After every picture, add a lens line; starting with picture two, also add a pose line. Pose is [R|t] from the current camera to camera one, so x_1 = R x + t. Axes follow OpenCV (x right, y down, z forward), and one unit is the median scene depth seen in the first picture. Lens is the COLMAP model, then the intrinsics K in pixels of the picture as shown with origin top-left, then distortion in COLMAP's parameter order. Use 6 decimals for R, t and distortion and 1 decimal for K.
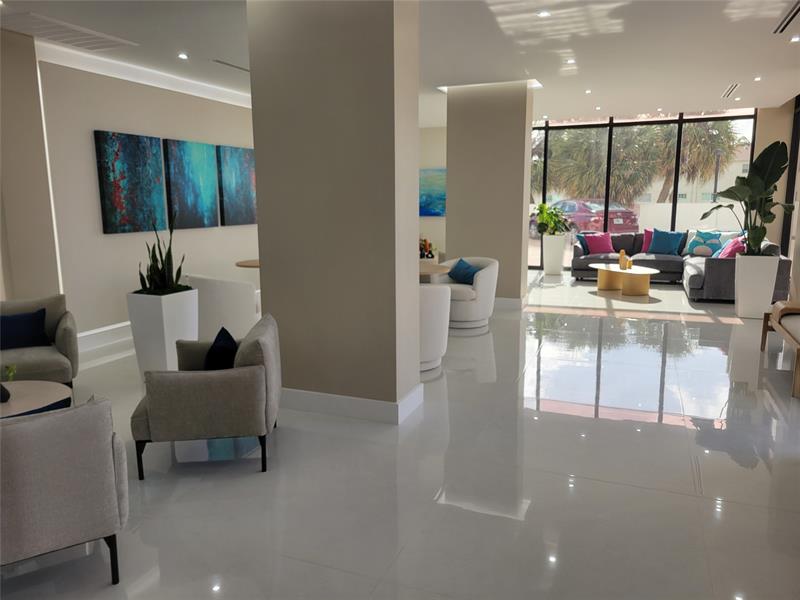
lens RADIAL K [[588.3, 0, 402.7], [0, 588.3, 287.3], [0, 0, 1]] dist [0.058364, -0.047481]
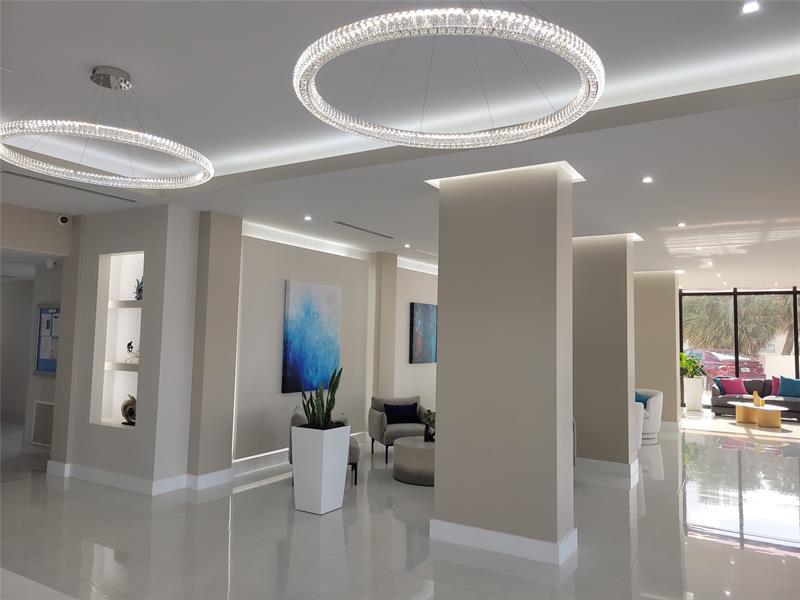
lens RADIAL K [[588.3, 0, 402.7], [0, 588.3, 287.3], [0, 0, 1]] dist [0.058364, -0.047481]
pose [[0.986330, 0.012600, -0.164298, -0.154114], [-0.050792, 0.971770, -0.230398, 0.049410], [0.156757, 0.235593, 0.959126, -0.369402]]
